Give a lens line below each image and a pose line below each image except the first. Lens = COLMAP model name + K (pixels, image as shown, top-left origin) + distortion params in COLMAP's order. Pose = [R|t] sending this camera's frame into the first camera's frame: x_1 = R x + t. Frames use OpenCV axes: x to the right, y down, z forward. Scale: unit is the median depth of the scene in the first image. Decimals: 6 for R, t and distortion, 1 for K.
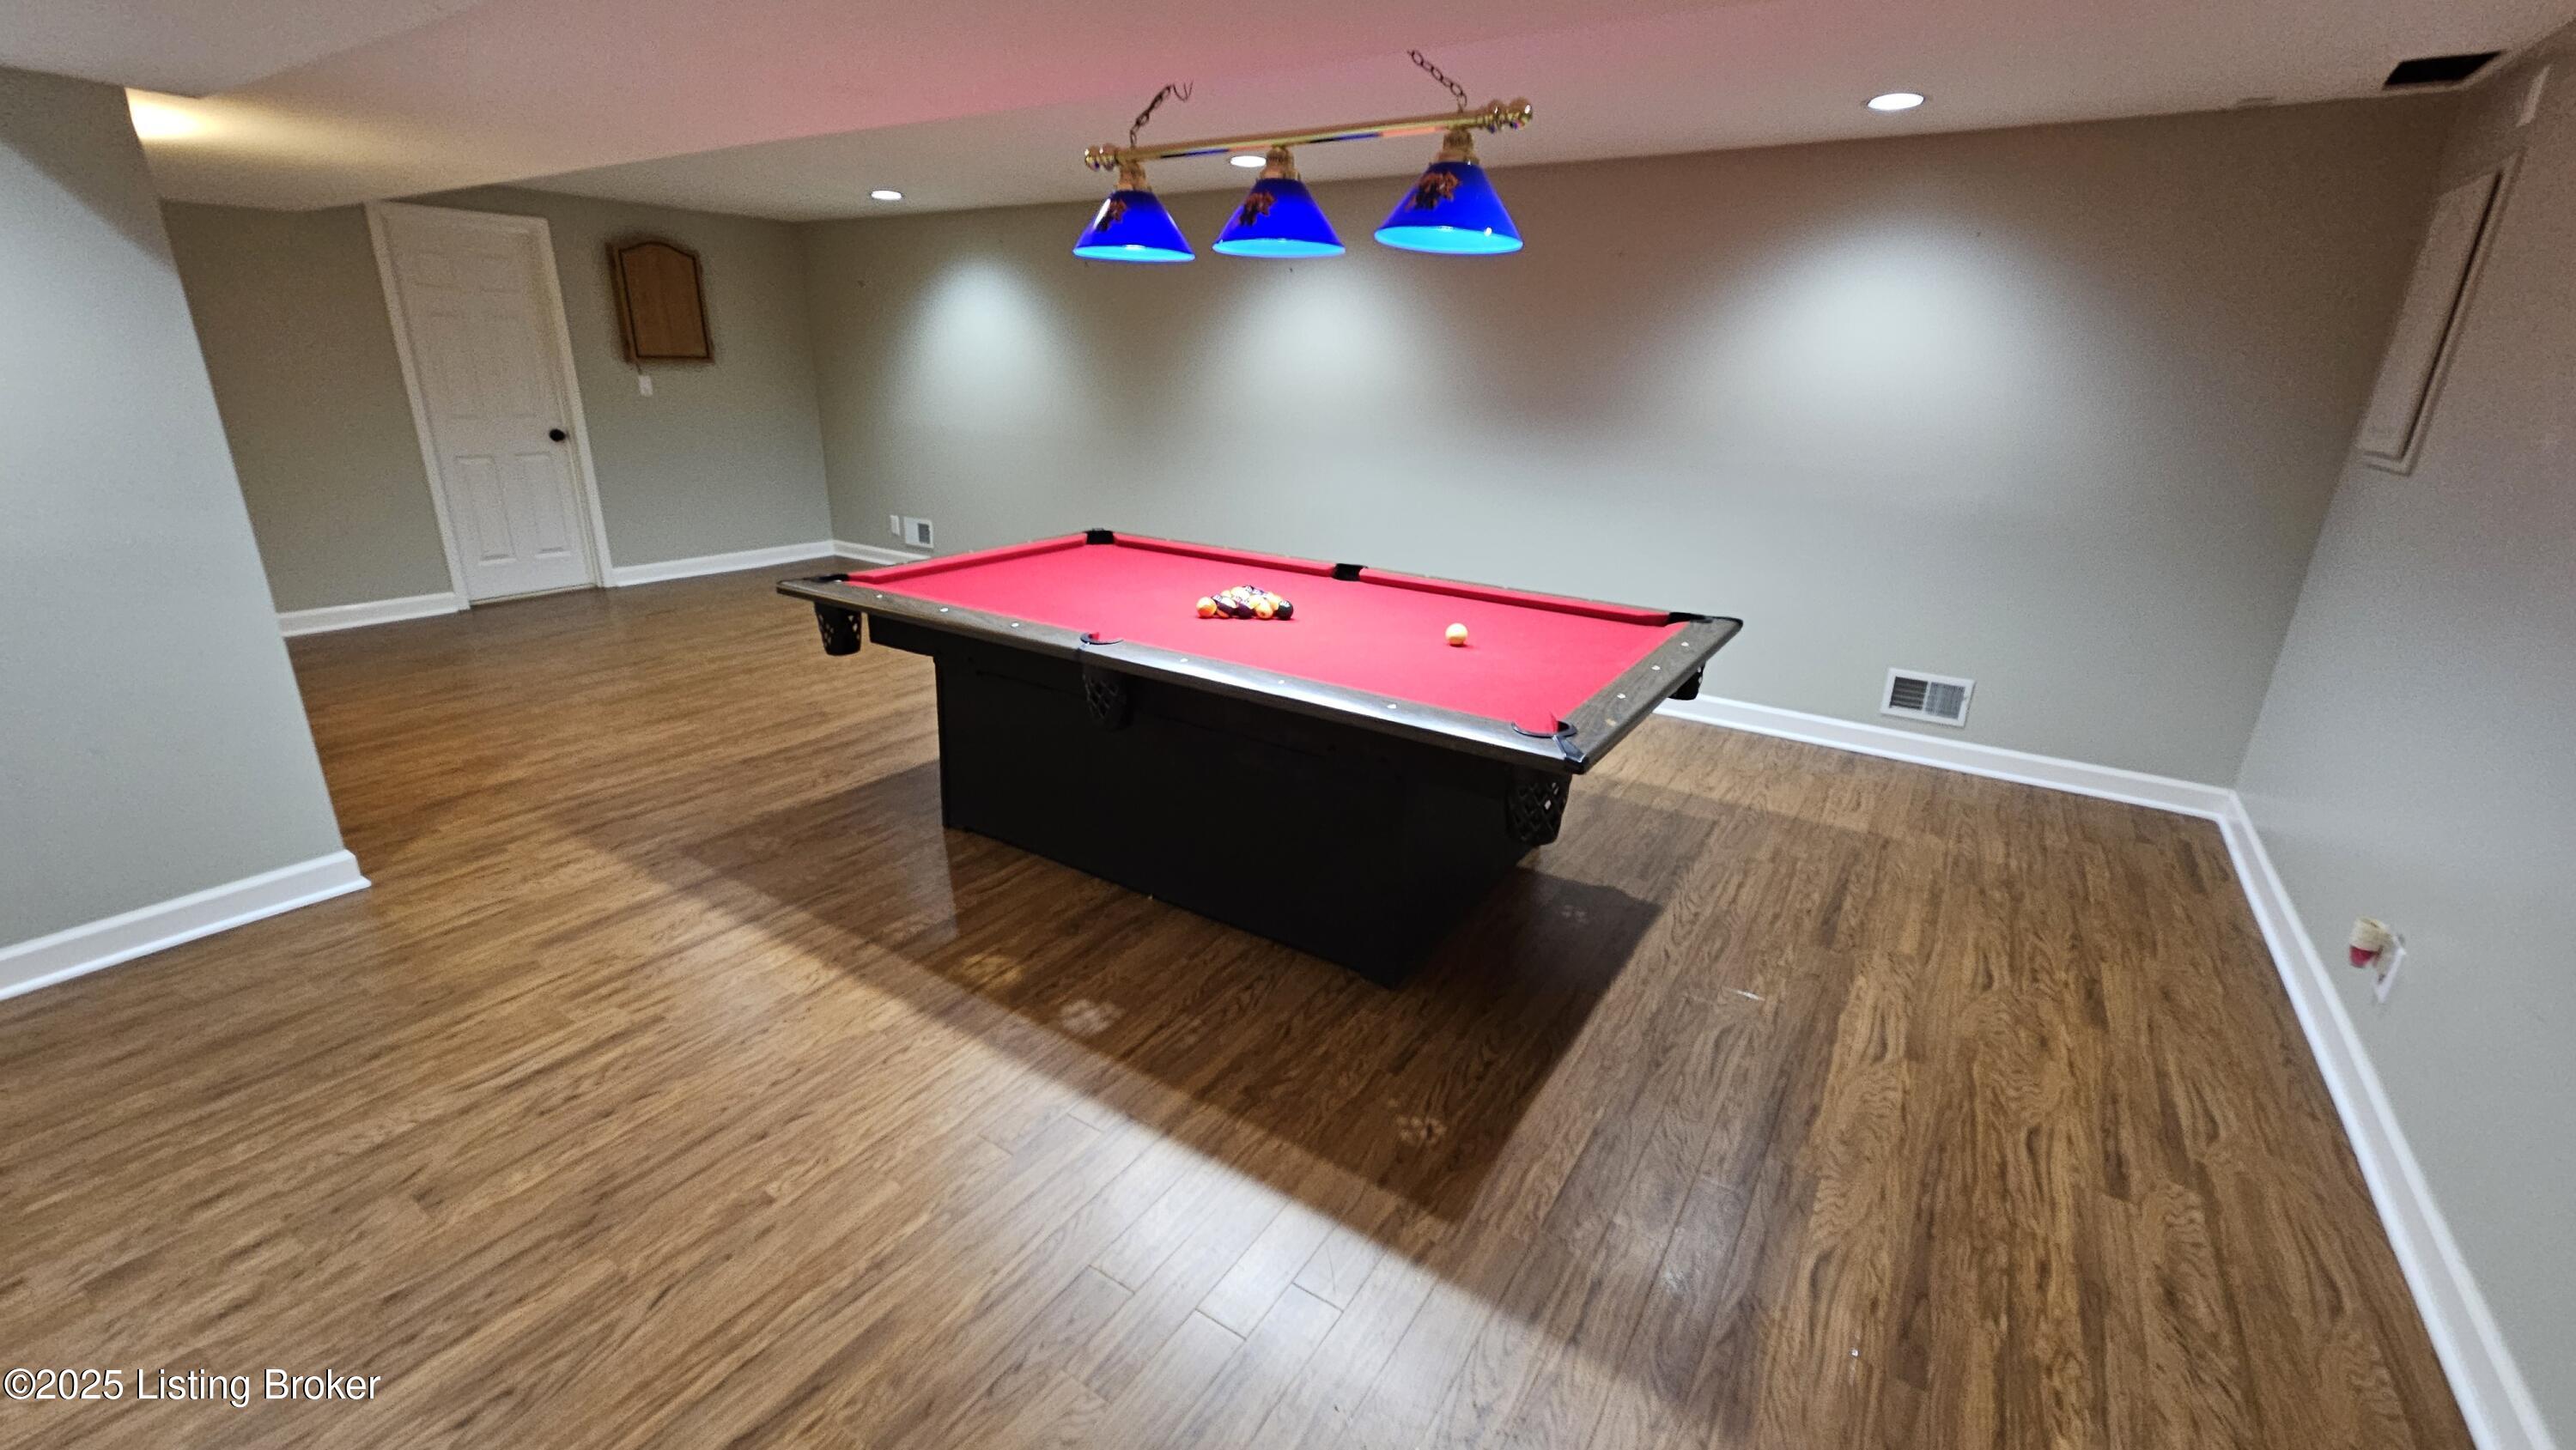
lens RADIAL K [[1057.5, 0, 1293.0], [0, 1057.5, 708.6], [0, 0, 1]] dist [0.001985, 0.000315]
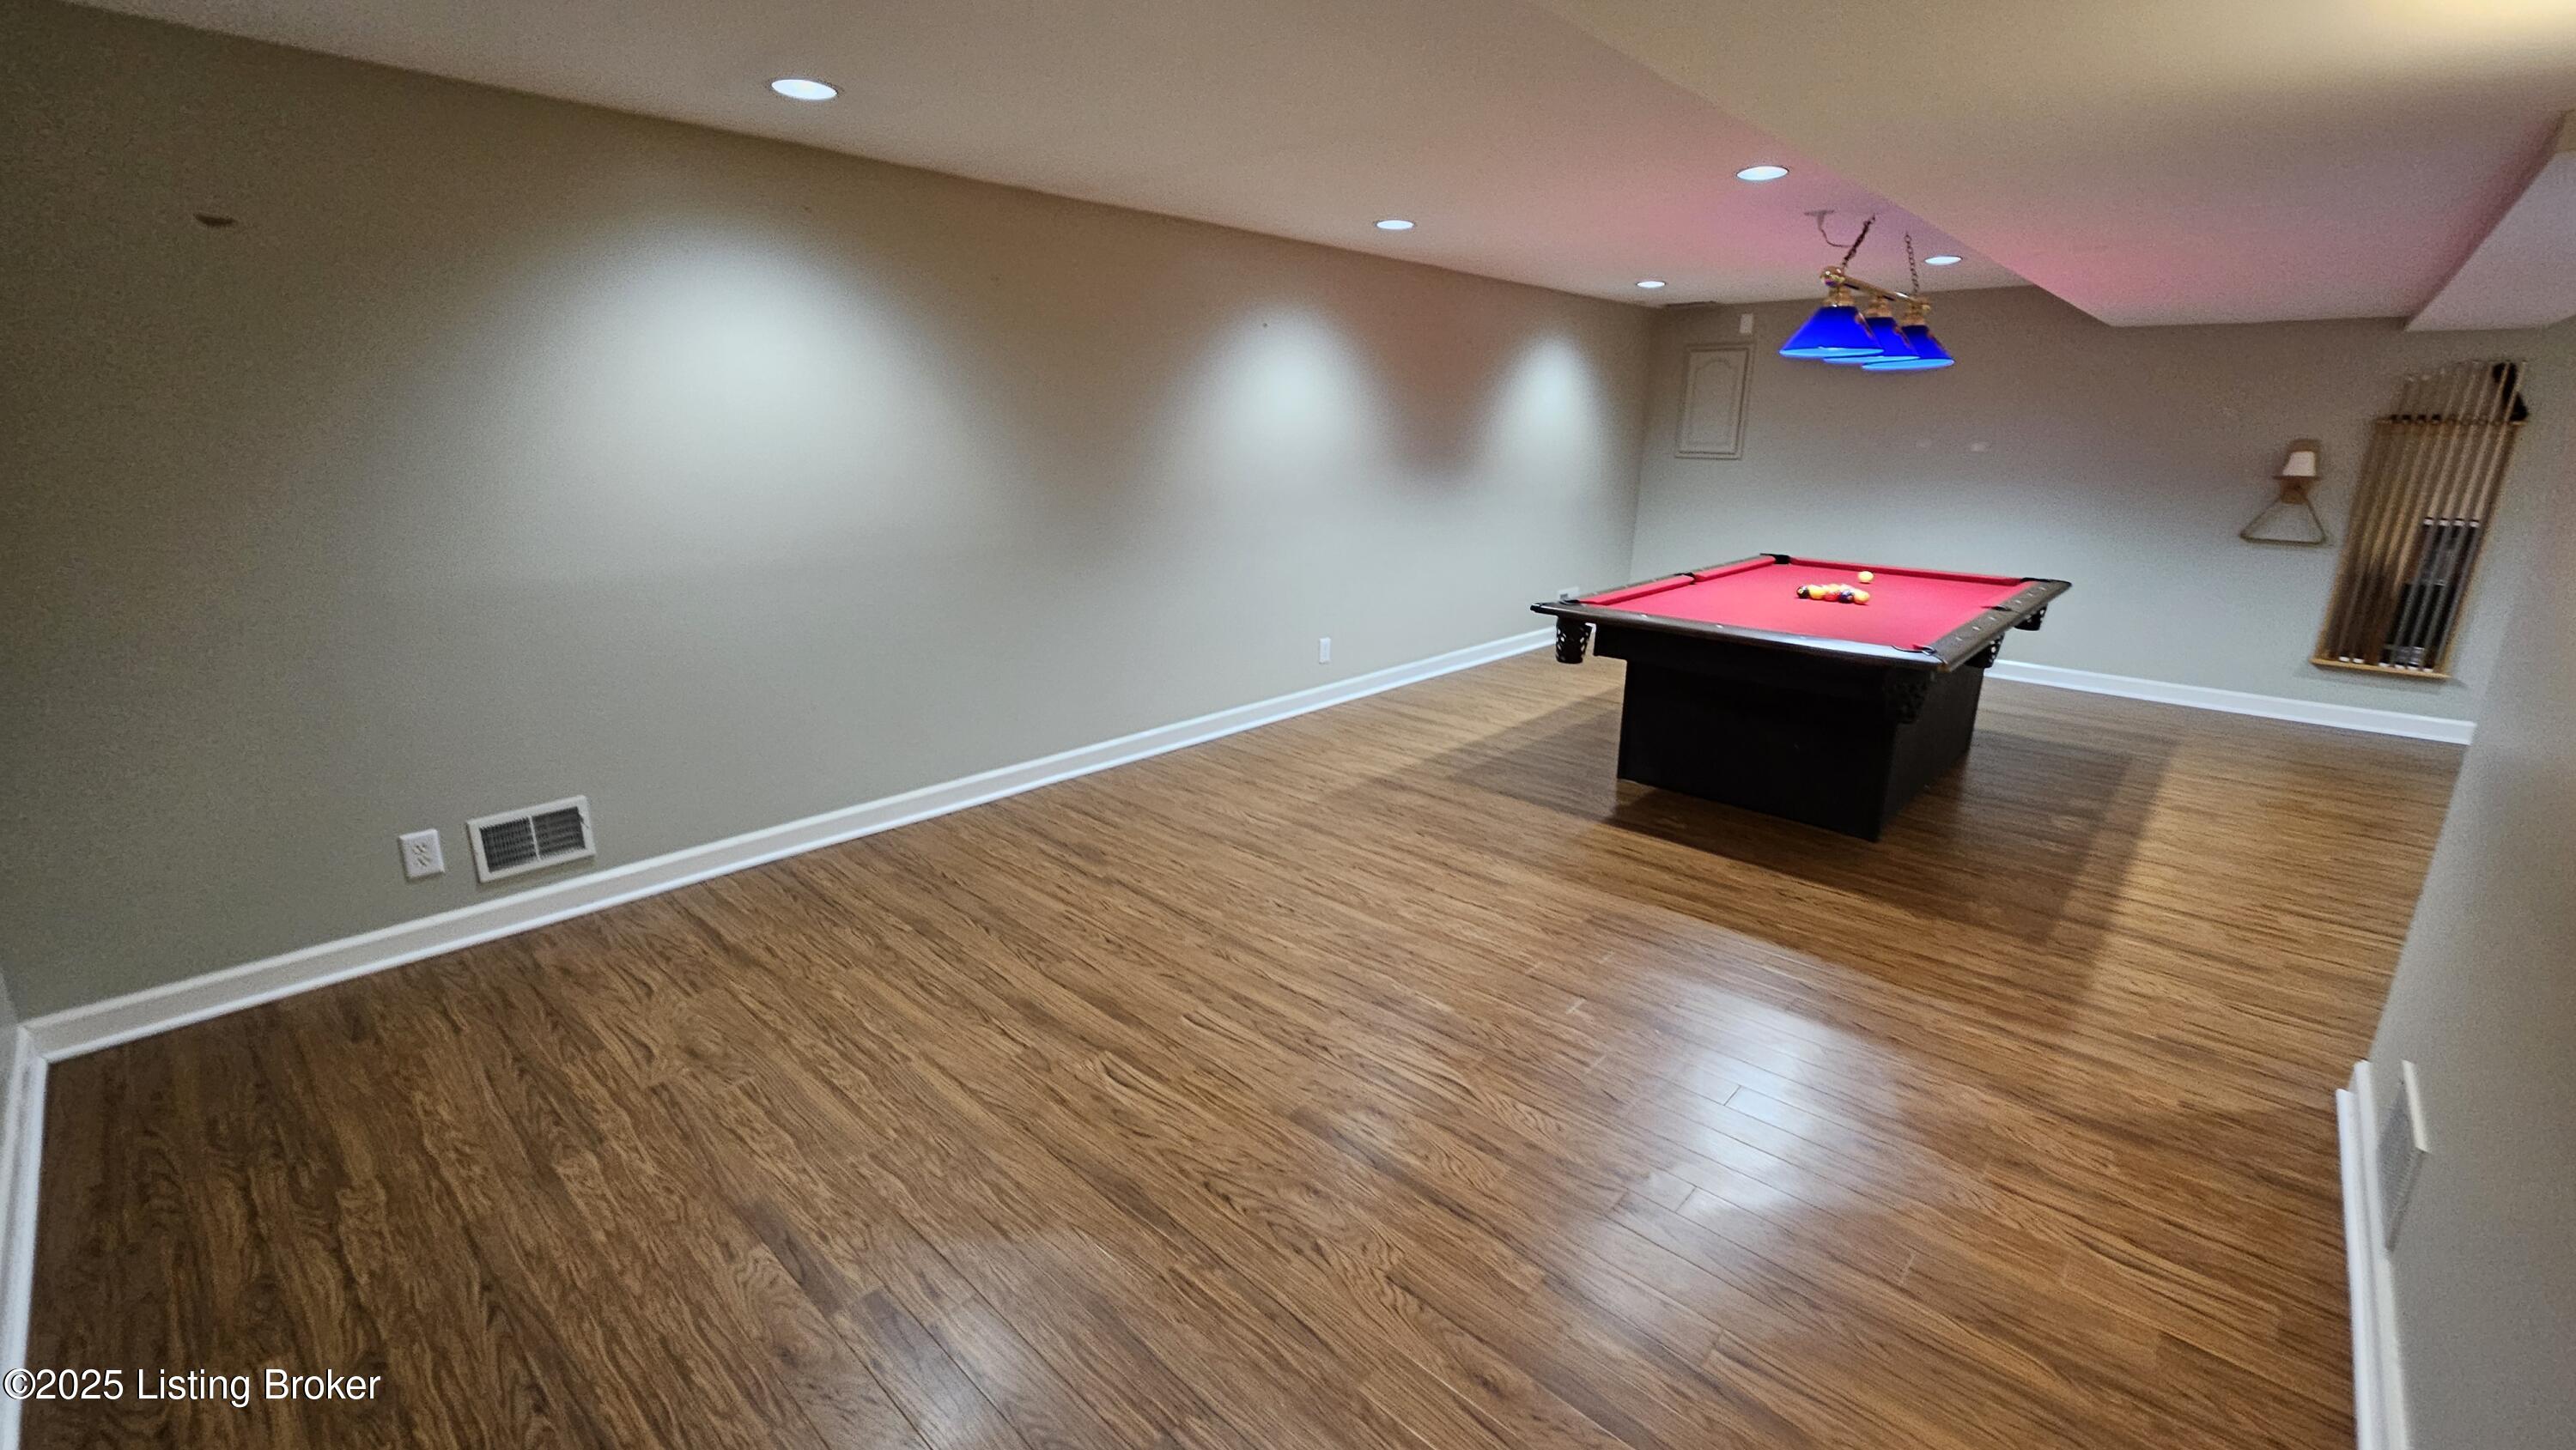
lens RADIAL K [[1057.5, 0, 1293.0], [0, 1057.5, 708.6], [0, 0, 1]] dist [0.001985, 0.000315]
pose [[0.164312, -0.279065, 0.946110, -1.563595], [0.301173, 0.927539, 0.221282, -0.489818], [-0.939306, 0.248584, 0.236453, 1.374564]]
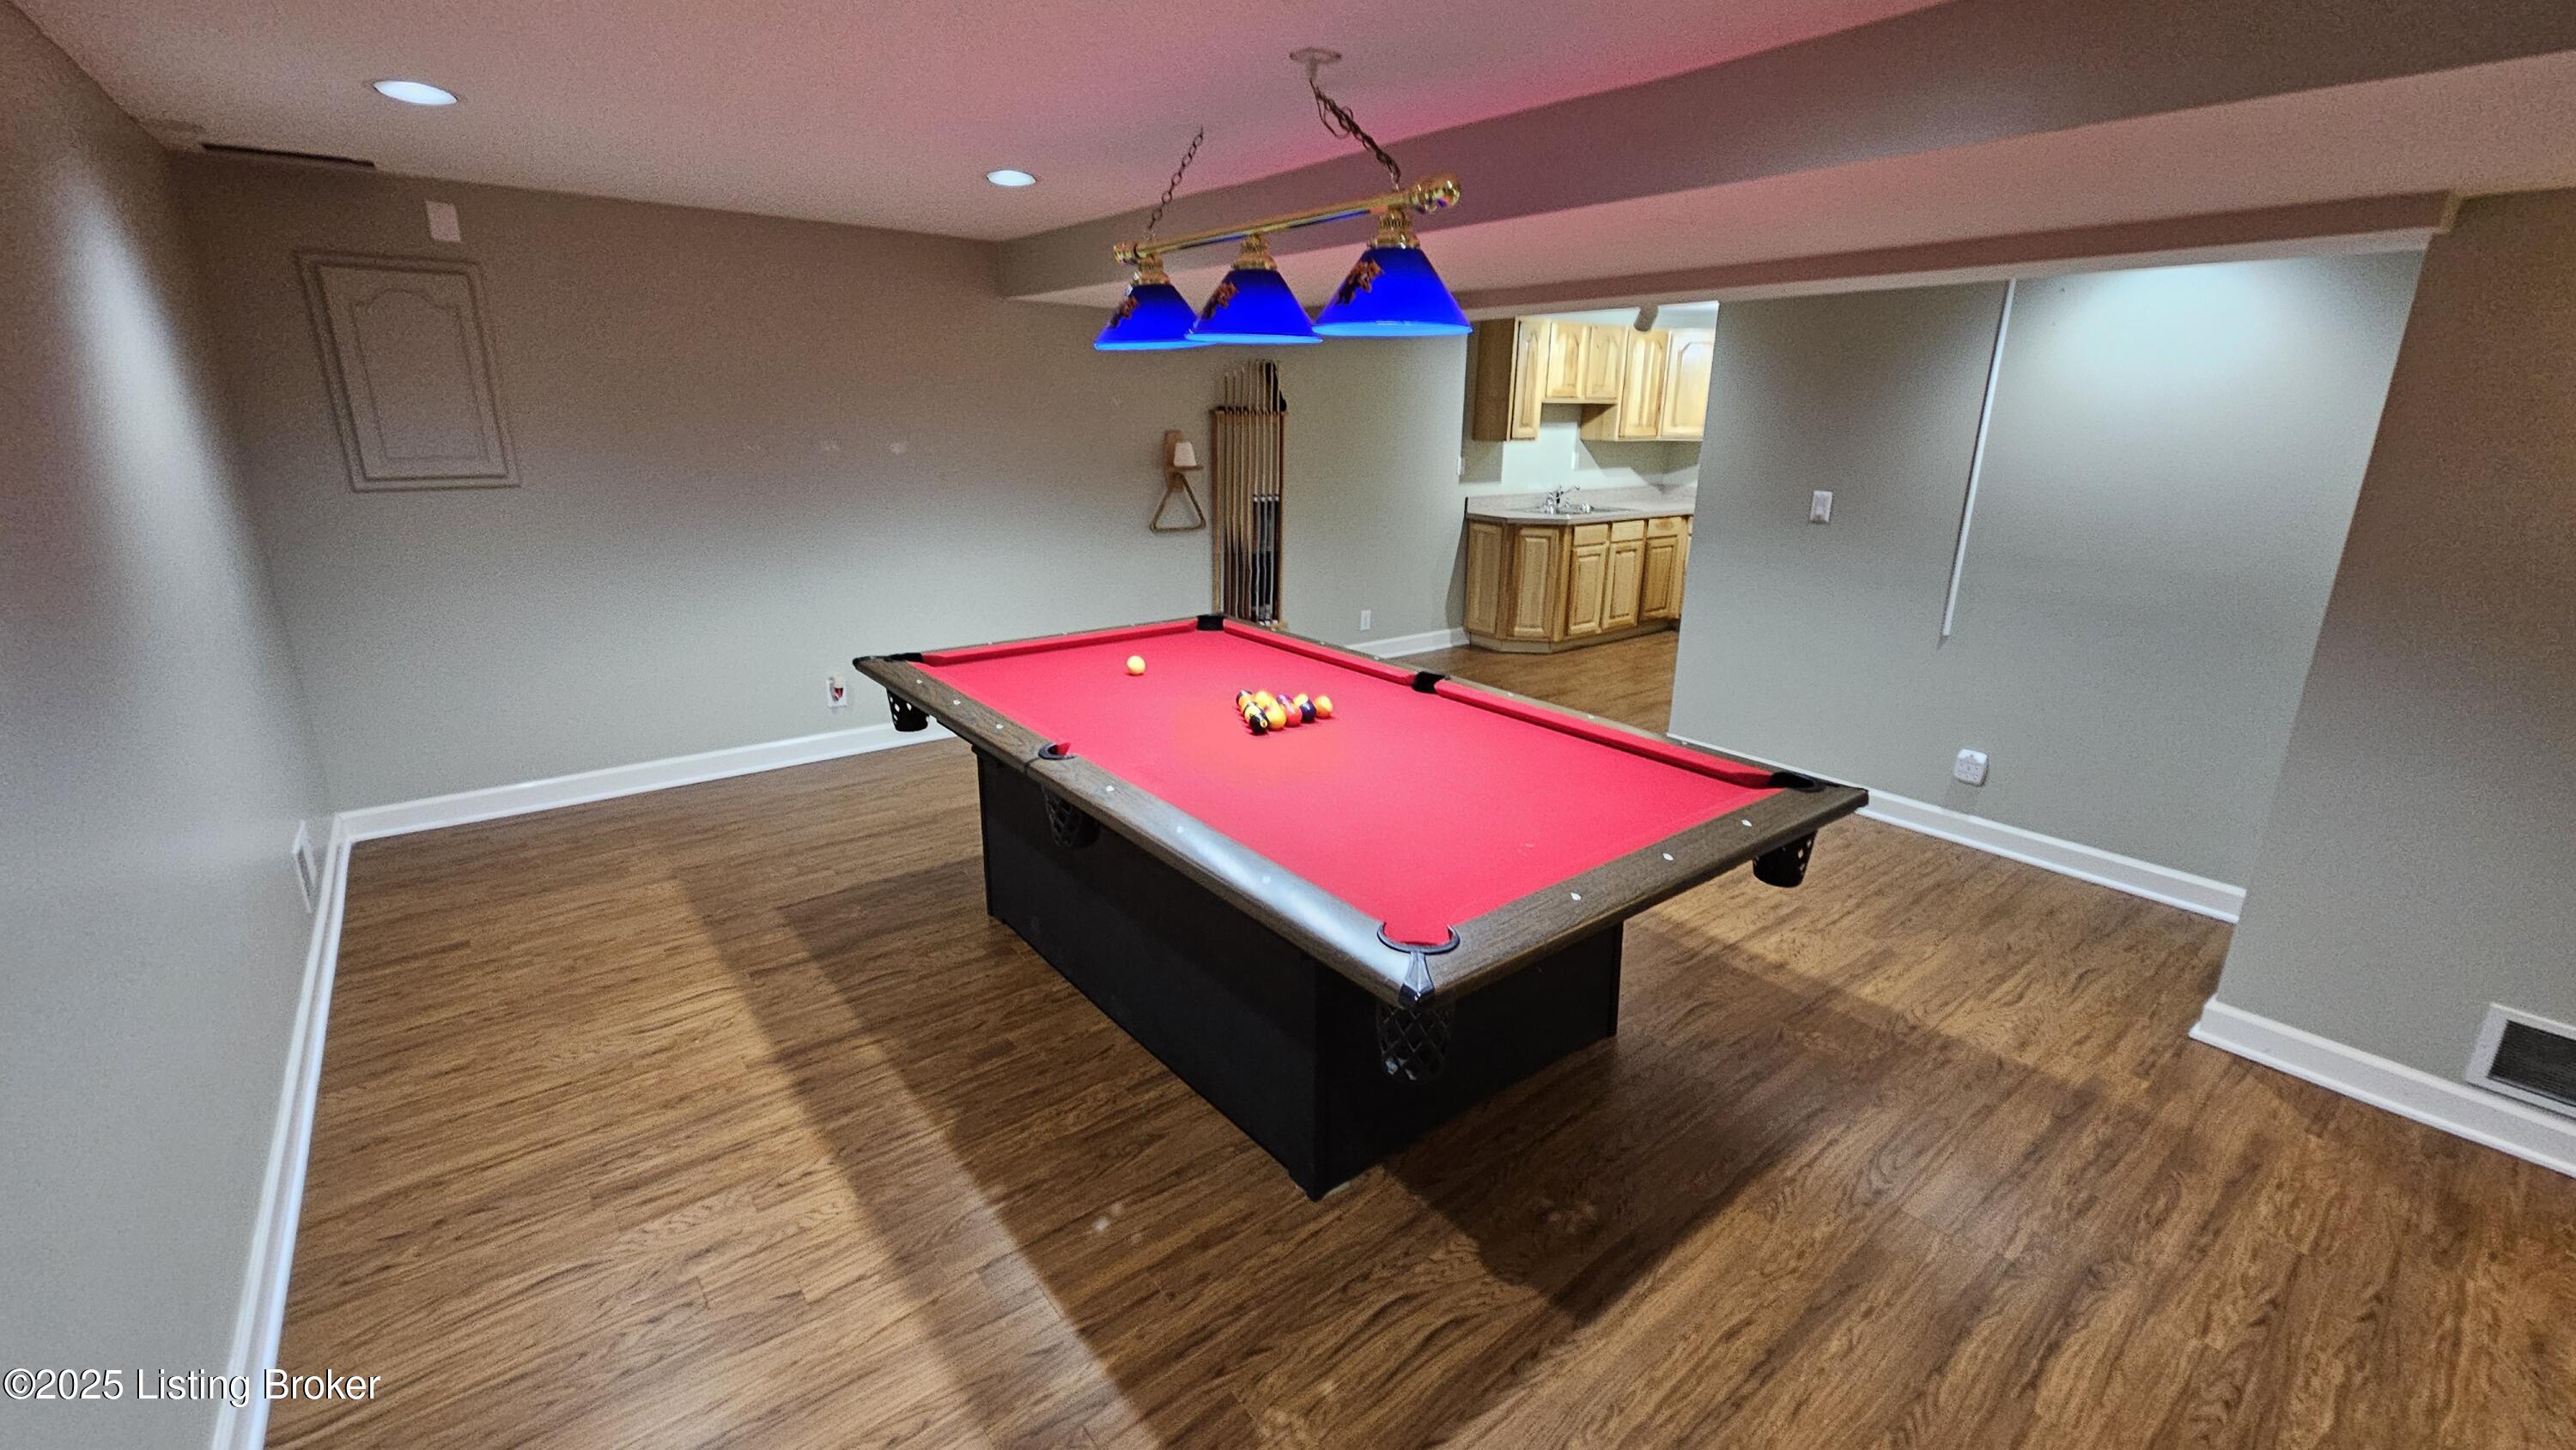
lens RADIAL K [[1057.5, 0, 1293.0], [0, 1057.5, 708.6], [0, 0, 1]] dist [0.001985, 0.000315]
pose [[-0.949297, -0.124207, 0.288804, -0.320864], [0.062186, 0.826306, 0.559778, -0.607687], [-0.308169, 0.549355, -0.776686, 1.685799]]
